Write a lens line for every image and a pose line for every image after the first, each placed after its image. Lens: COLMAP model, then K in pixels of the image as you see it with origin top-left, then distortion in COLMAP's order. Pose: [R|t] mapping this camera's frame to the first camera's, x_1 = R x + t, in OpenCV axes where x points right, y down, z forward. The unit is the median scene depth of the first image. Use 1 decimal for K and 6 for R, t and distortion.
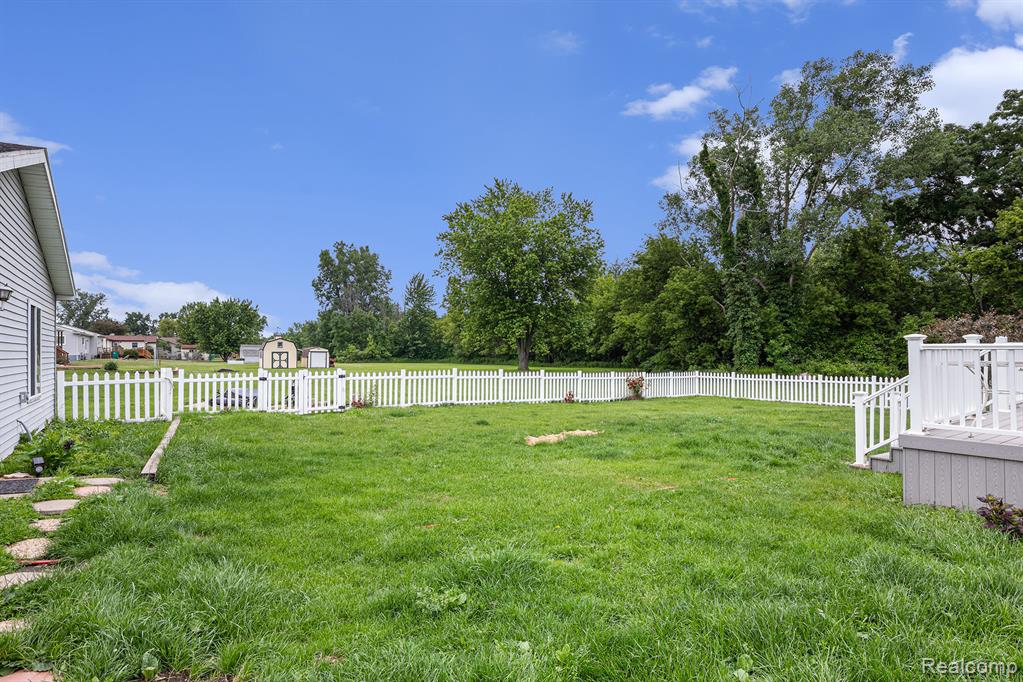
lens RADIAL K [[559.6, 0, 504.3], [0, 559.6, 344.9], [0, 0, 1]] dist [-0.015460, 0.005076]
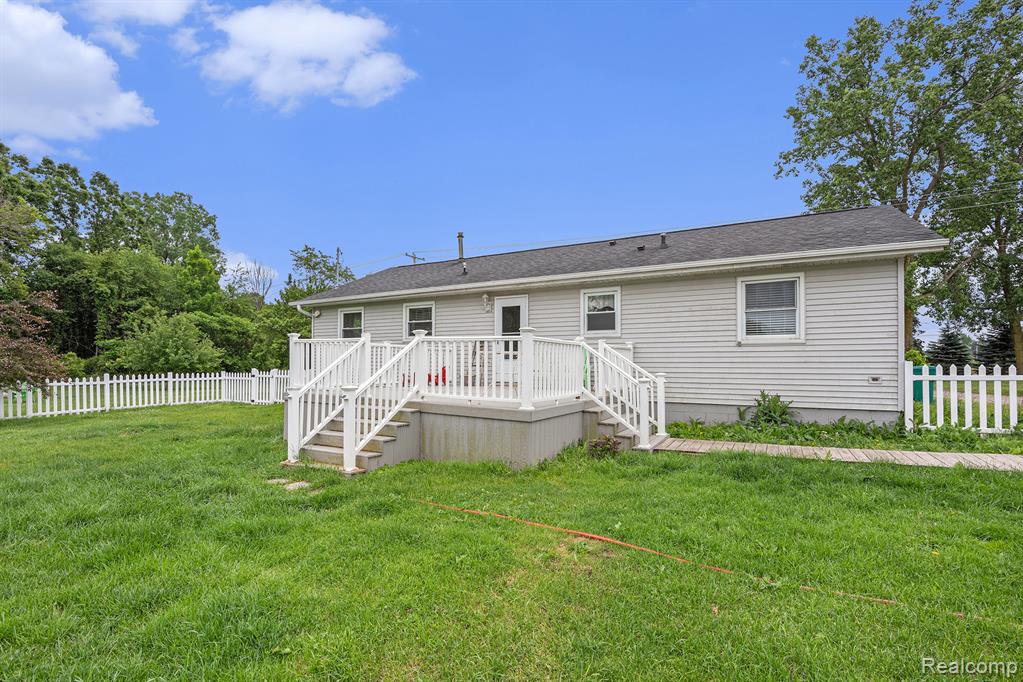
lens RADIAL K [[481.5, 0, 504.7], [0, 481.5, 343.7], [0, 0, 1]] dist [-0.010347, -0.000837]
pose [[-0.413164, 0.042347, 0.909672, -0.087219], [-0.016507, 0.998406, -0.053975, 0.031016], [-0.910507, -0.037316, -0.411806, 0.597214]]
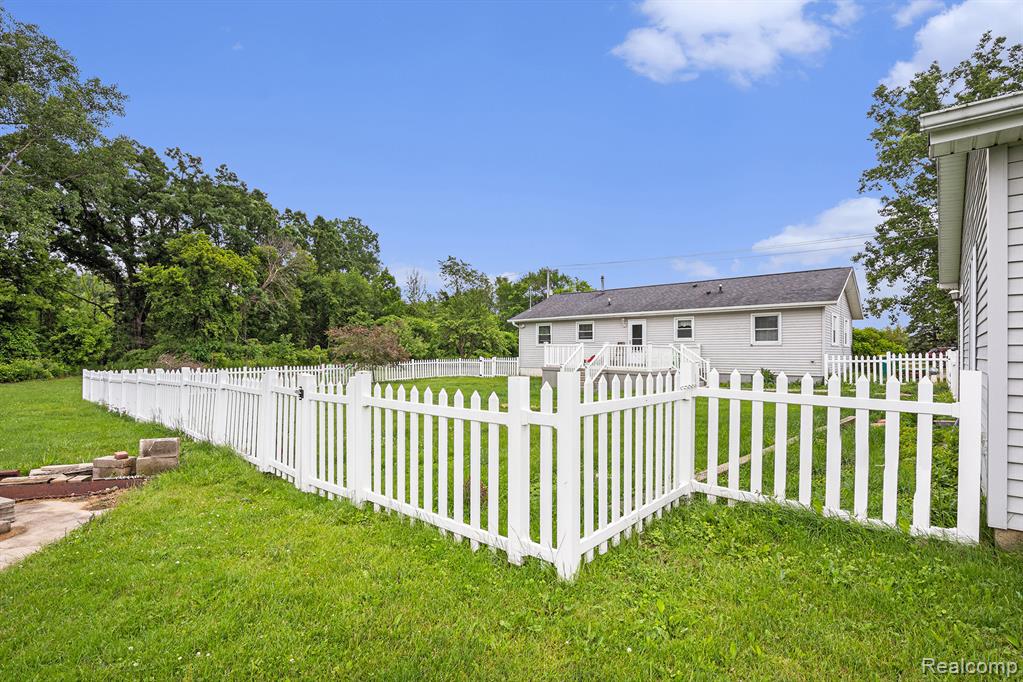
lens RADIAL K [[481.5, 0, 506.1], [0, 481.5, 350.2], [0, 0, 1]] dist [-0.010347, -0.000837]
pose [[-0.213229, 0.006370, 0.976982, -0.807719], [-0.015770, 0.999826, -0.009961, 0.029807], [-0.976875, -0.017531, -0.213091, 1.011440]]
